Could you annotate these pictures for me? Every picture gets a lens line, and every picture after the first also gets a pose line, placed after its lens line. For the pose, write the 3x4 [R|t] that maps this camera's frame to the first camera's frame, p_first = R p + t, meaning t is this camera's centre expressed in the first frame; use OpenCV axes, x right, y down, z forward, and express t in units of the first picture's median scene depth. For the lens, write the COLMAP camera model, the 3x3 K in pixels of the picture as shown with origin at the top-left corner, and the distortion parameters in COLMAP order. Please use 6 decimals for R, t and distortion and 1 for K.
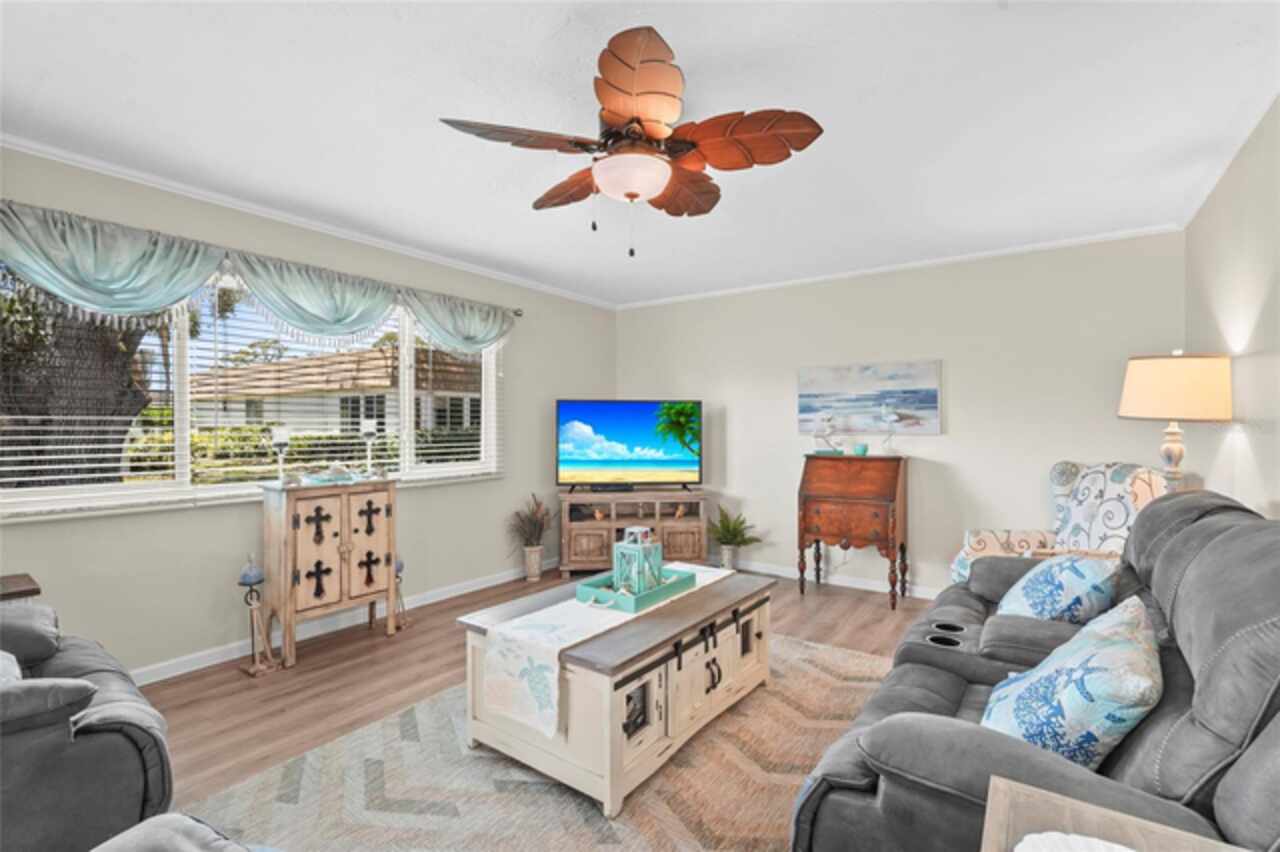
lens RADIAL K [[575.8, 0, 640.0], [0, 575.8, 426.0], [0, 0, 1]] dist [0.000056, -0.000022]
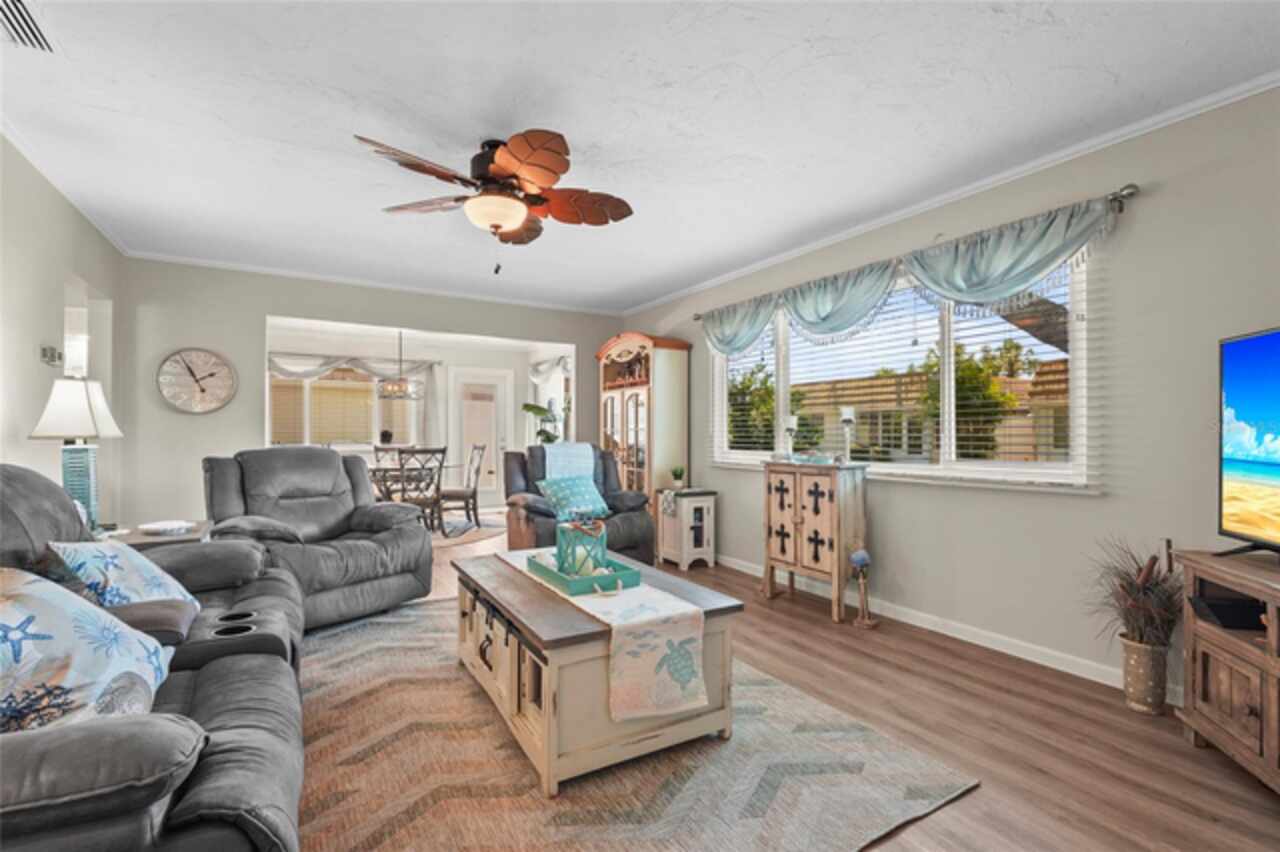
lens RADIAL K [[575.8, 0, 640.0], [0, 575.8, 426.0], [0, 0, 1]] dist [0.000056, -0.000022]
pose [[-0.400441, -0.011519, -0.916250, 0.660399], [0.001036, 0.999915, -0.013024, 0.038349], [0.916322, -0.006164, -0.400395, 1.157356]]
